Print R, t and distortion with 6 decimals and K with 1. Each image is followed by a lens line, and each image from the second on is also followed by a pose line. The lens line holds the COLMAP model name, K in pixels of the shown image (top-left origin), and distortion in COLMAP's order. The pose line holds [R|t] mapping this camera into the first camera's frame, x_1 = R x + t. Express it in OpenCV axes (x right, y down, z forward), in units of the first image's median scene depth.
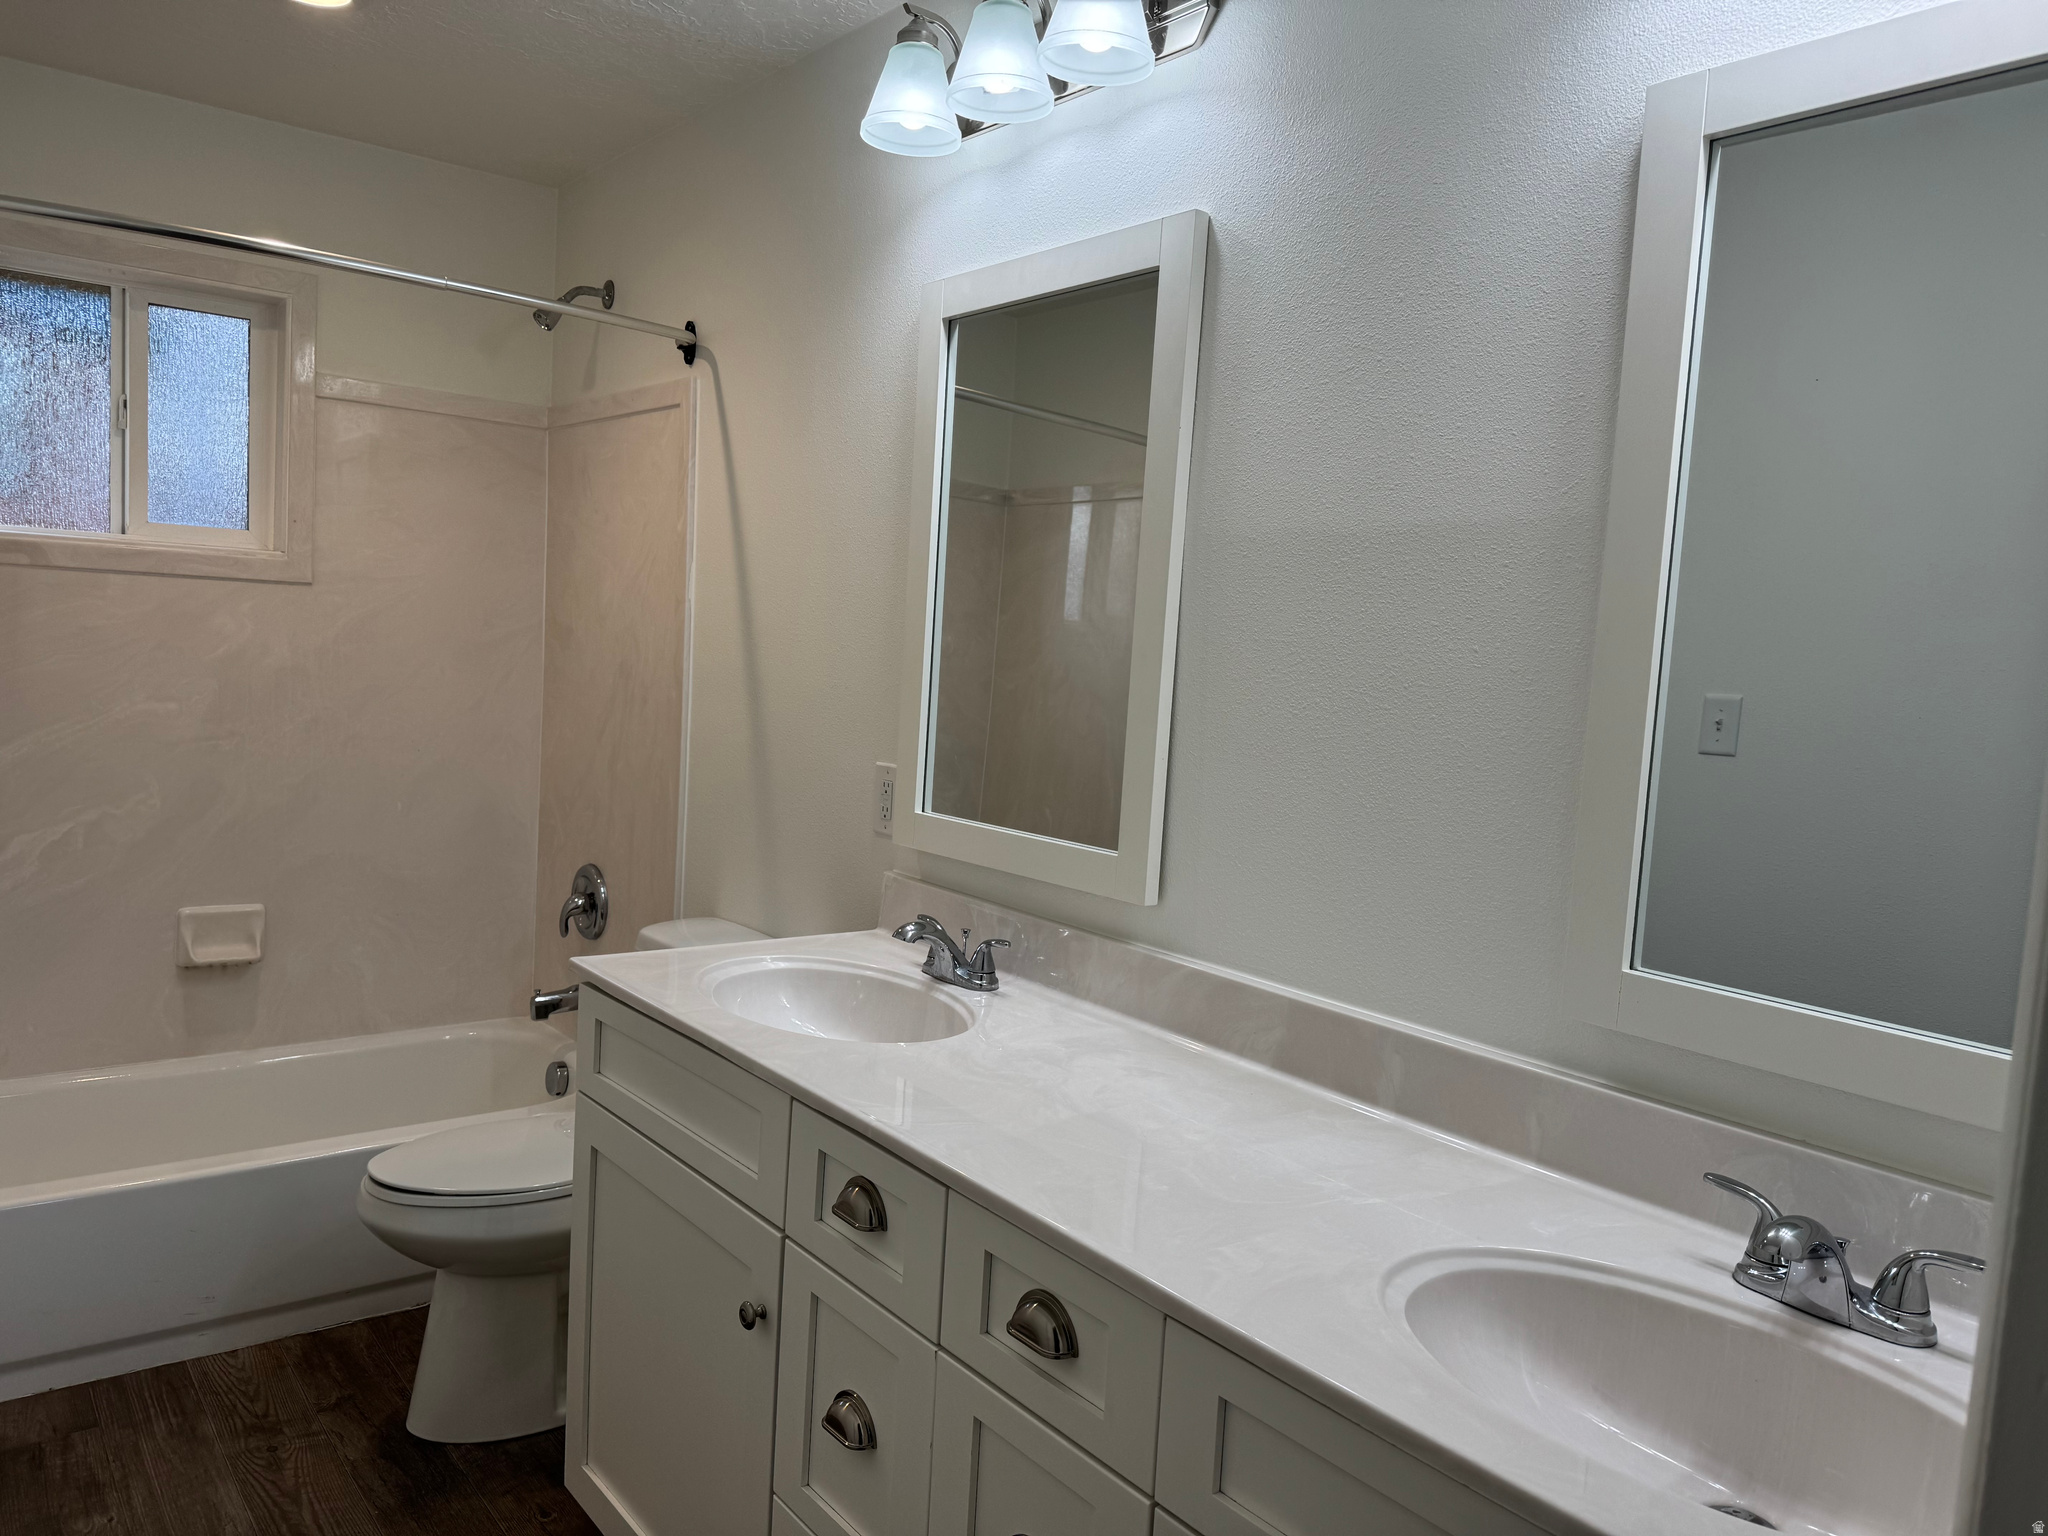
lens RADIAL K [[1458.3, 0, 1007.1], [0, 1458.3, 765.5], [0, 0, 1]] dist [0.067524, -0.061864]
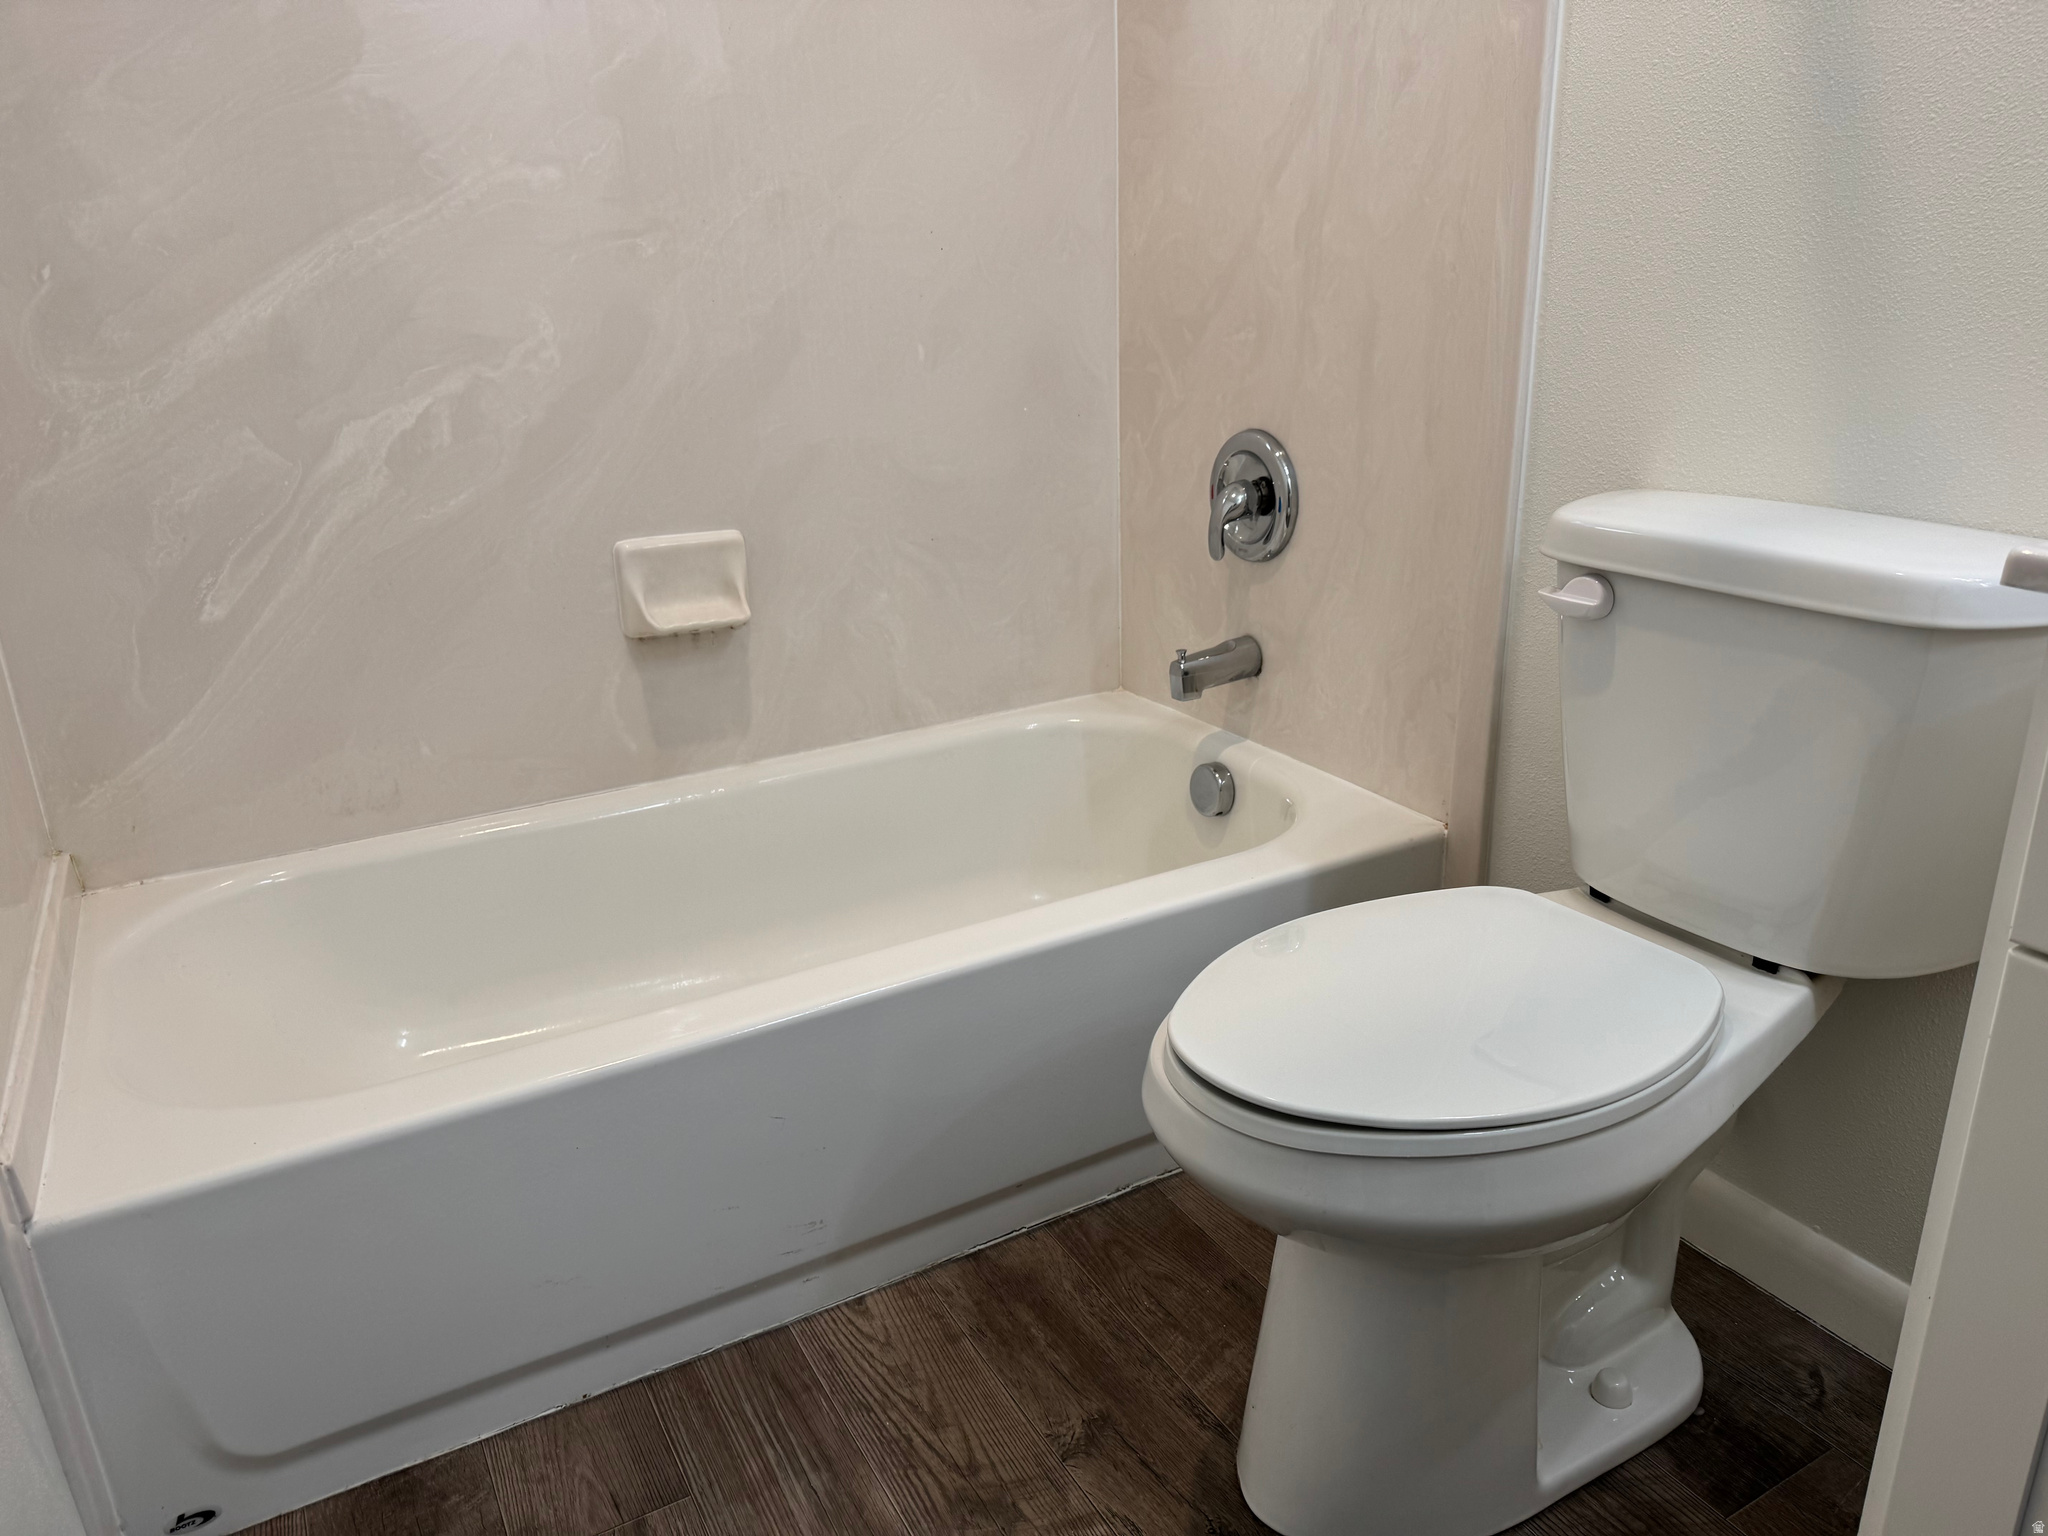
lens RADIAL K [[1458.3, 0, 1024.0], [0, 1458.3, 755.2], [0, 0, 1]] dist [0.067524, -0.061864]
pose [[0.986659, -0.031604, -0.159703, -0.306355], [0.070098, 0.967855, 0.241542, 0.048830], [0.146935, -0.249515, 0.957158, 0.439603]]
